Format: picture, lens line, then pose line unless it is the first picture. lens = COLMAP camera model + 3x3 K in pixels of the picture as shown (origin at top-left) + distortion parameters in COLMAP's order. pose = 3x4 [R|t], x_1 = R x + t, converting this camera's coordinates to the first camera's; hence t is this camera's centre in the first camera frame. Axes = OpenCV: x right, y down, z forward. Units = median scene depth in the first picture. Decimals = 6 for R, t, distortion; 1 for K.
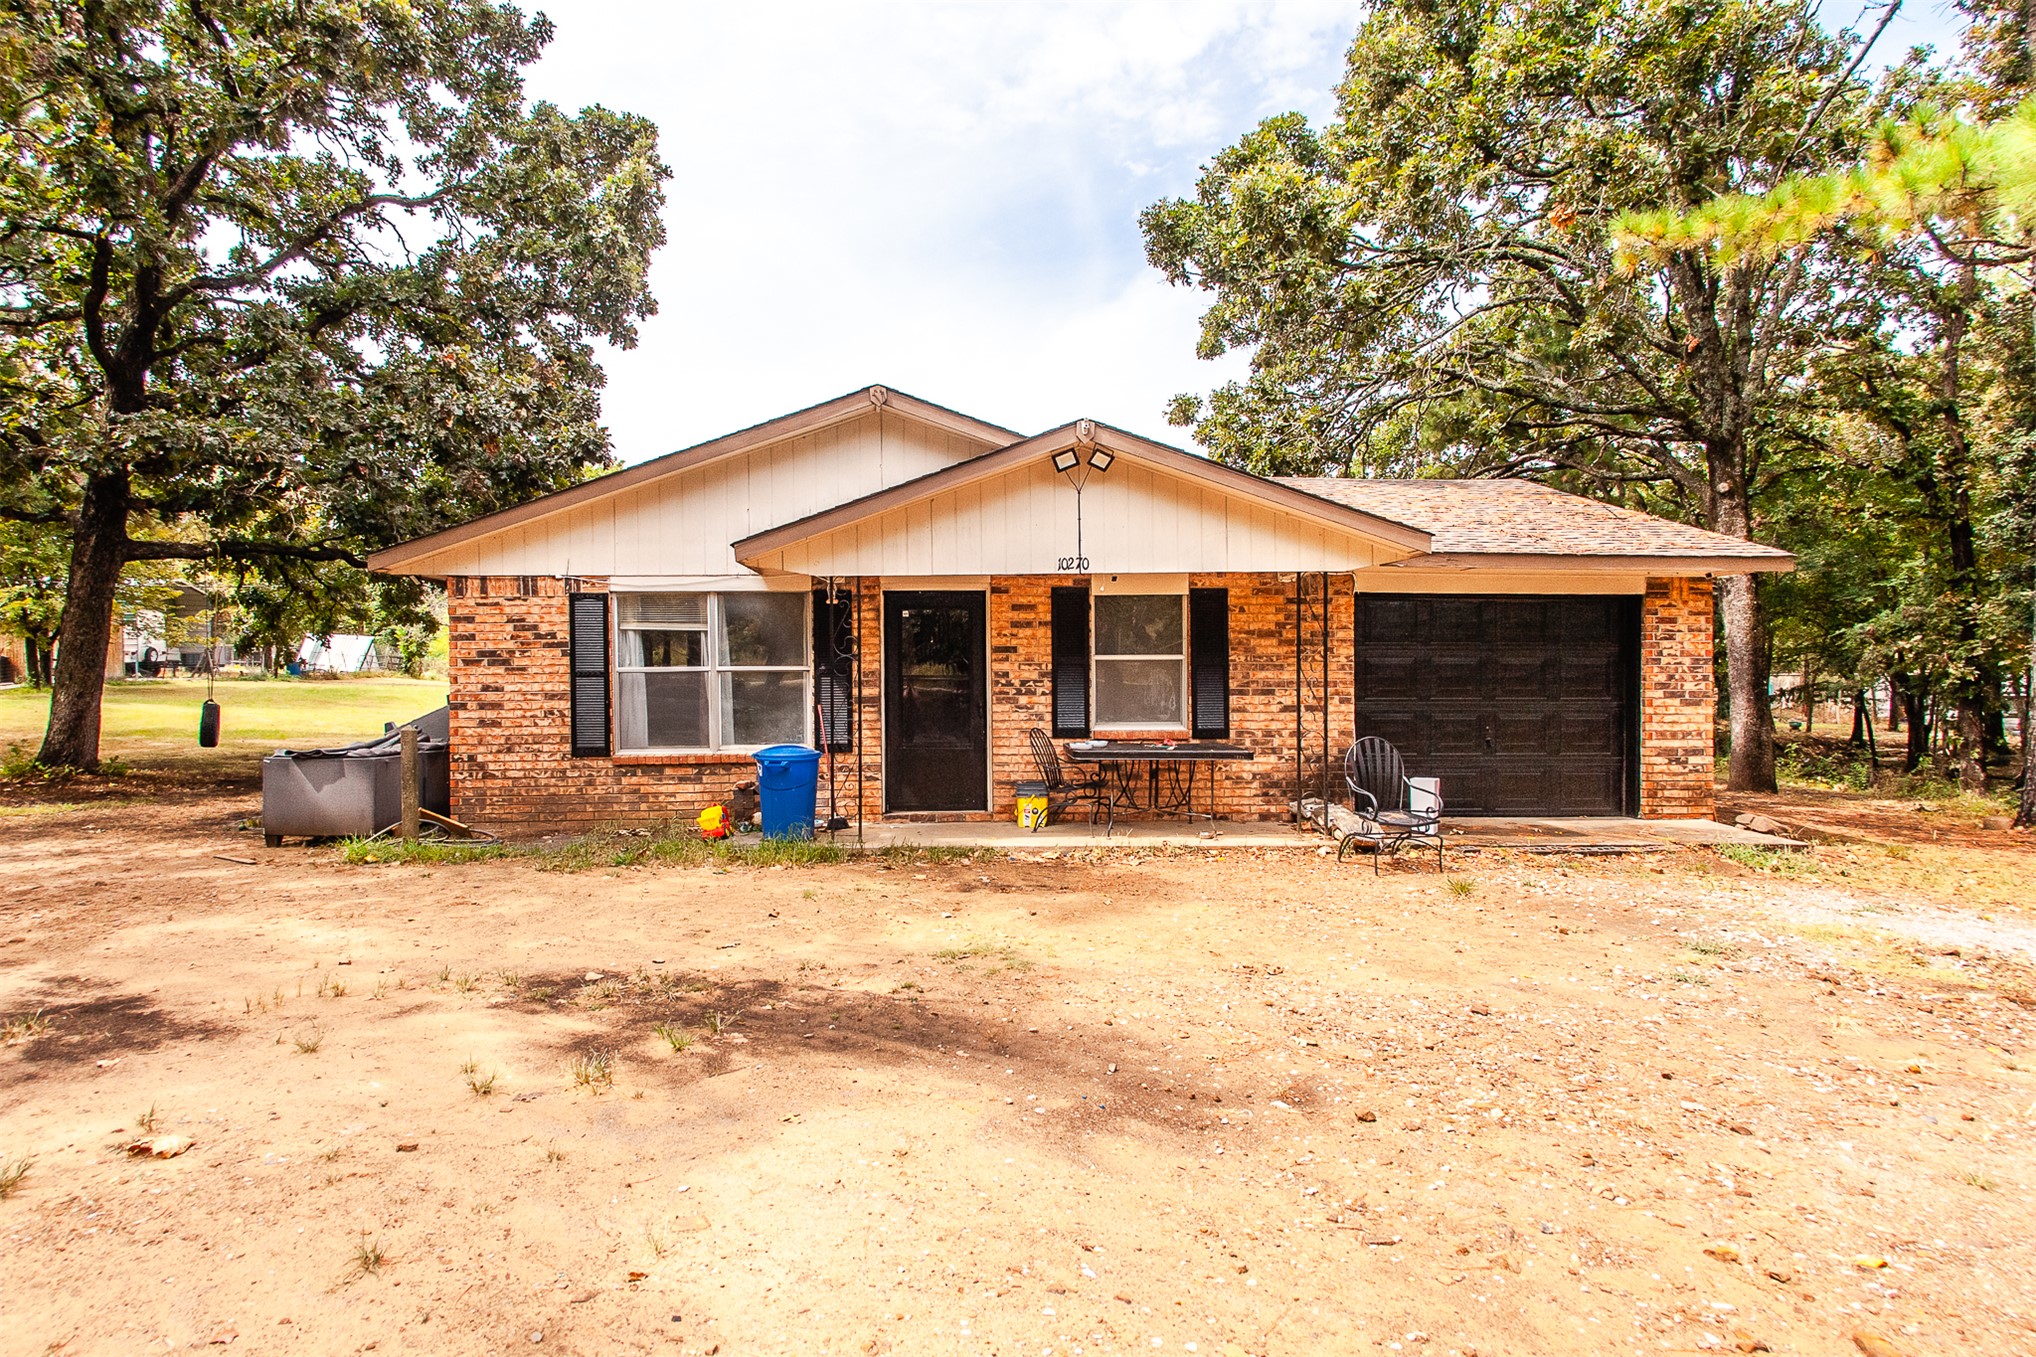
lens RADIAL K [[1198.1, 0, 1020.2], [0, 1198.1, 668.2], [0, 0, 1]] dist [-0.001870, 0.000067]
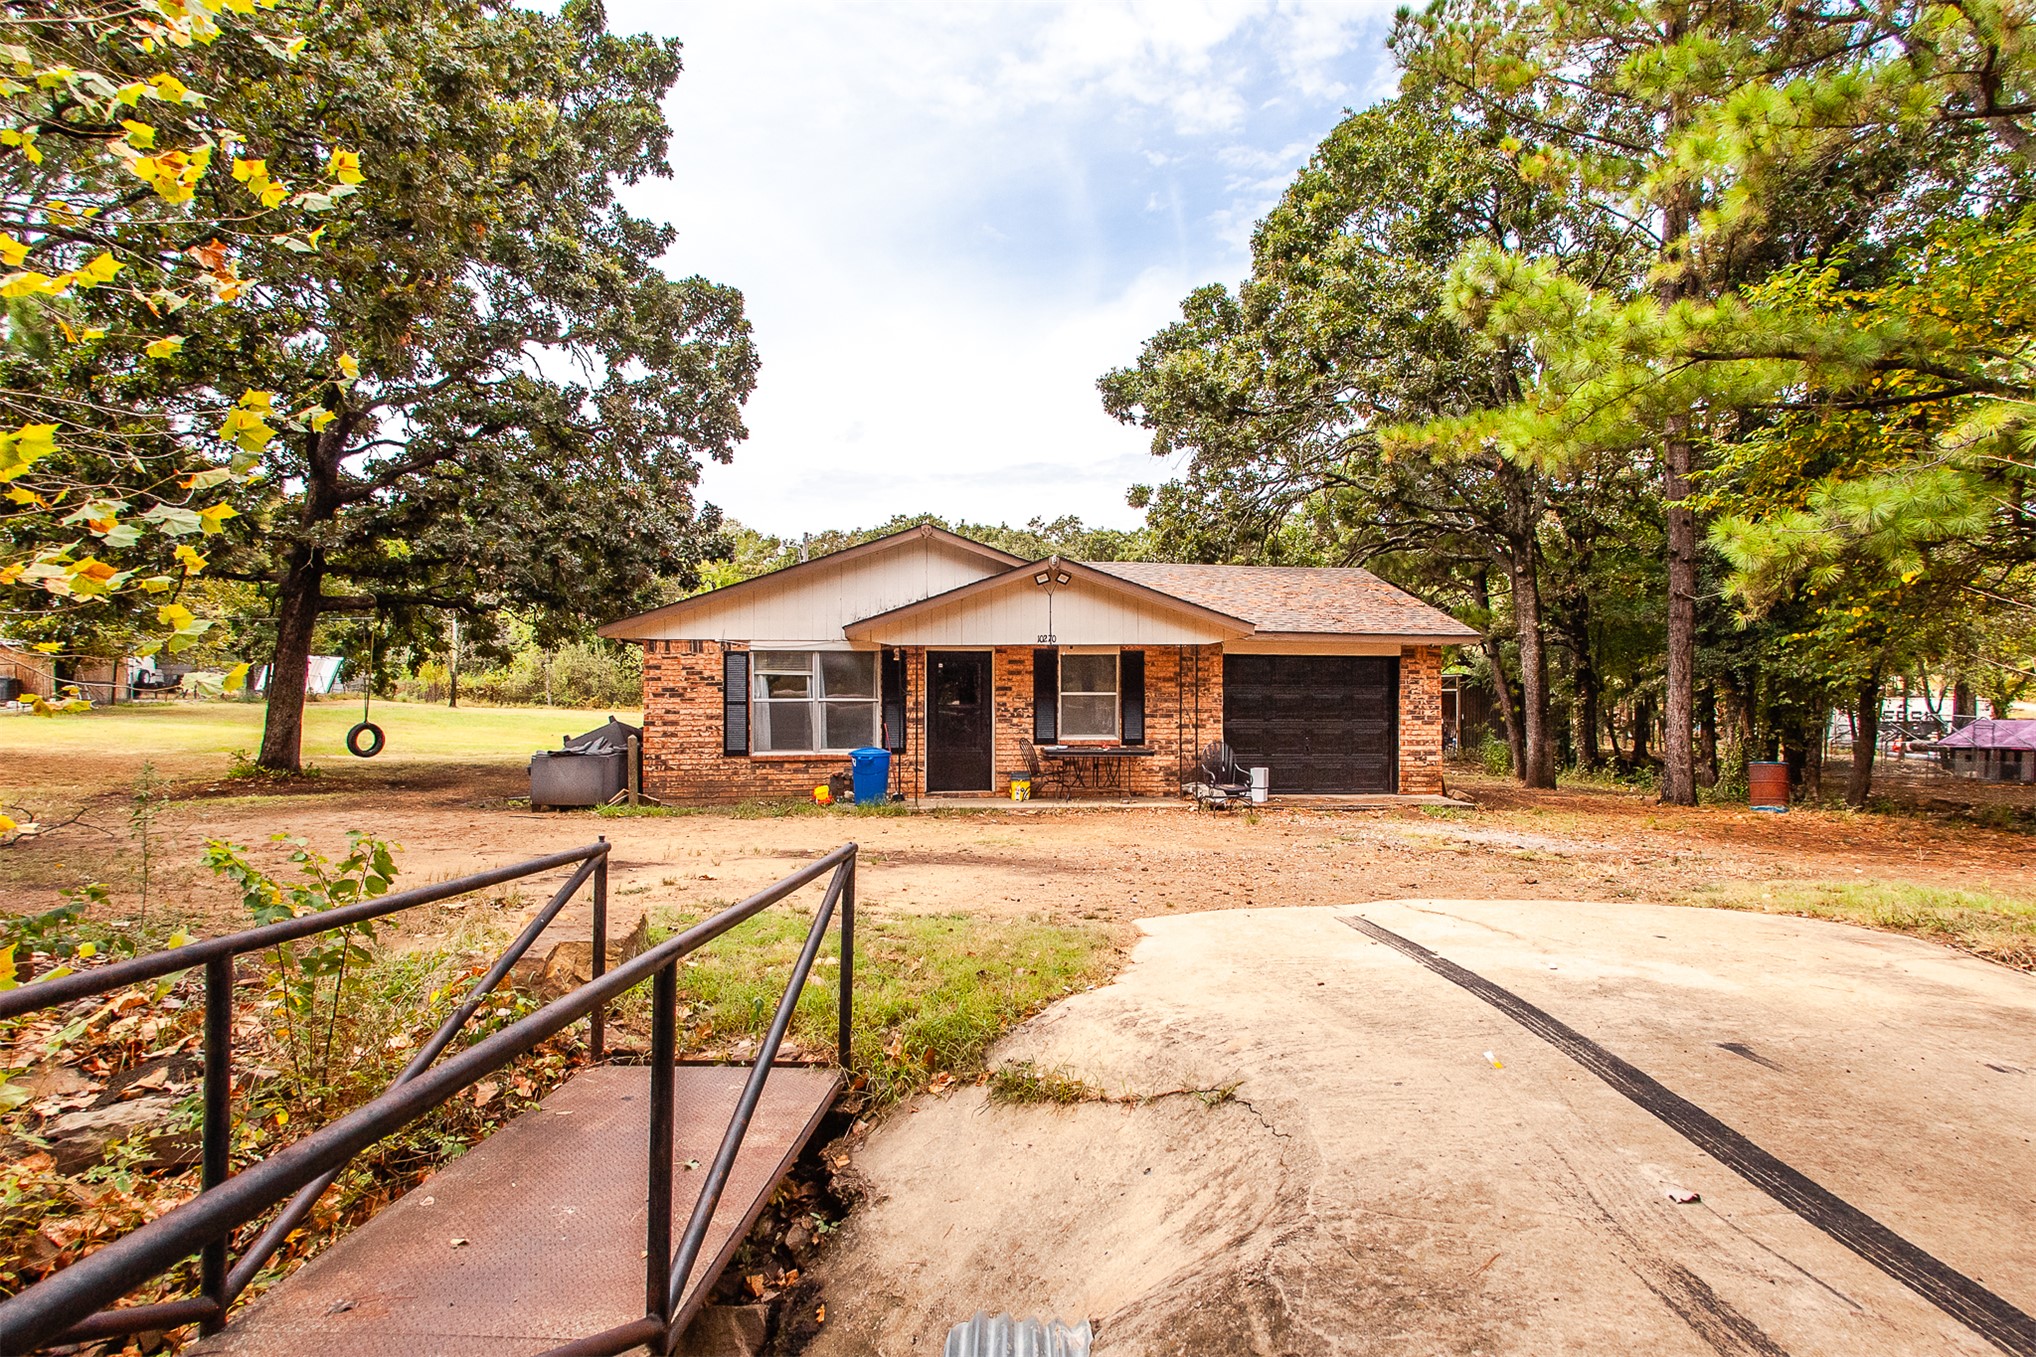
lens RADIAL K [[1481.5, 0, 1136.7], [0, 1481.5, 632.1], [0, 0, 1]] dist [-0.008027, 0.000290]
pose [[0.995739, 0.007572, 0.091904, -0.018478], [-0.004162, 0.999298, -0.037236, -0.017754], [-0.092122, 0.036695, 0.995071, -0.966034]]
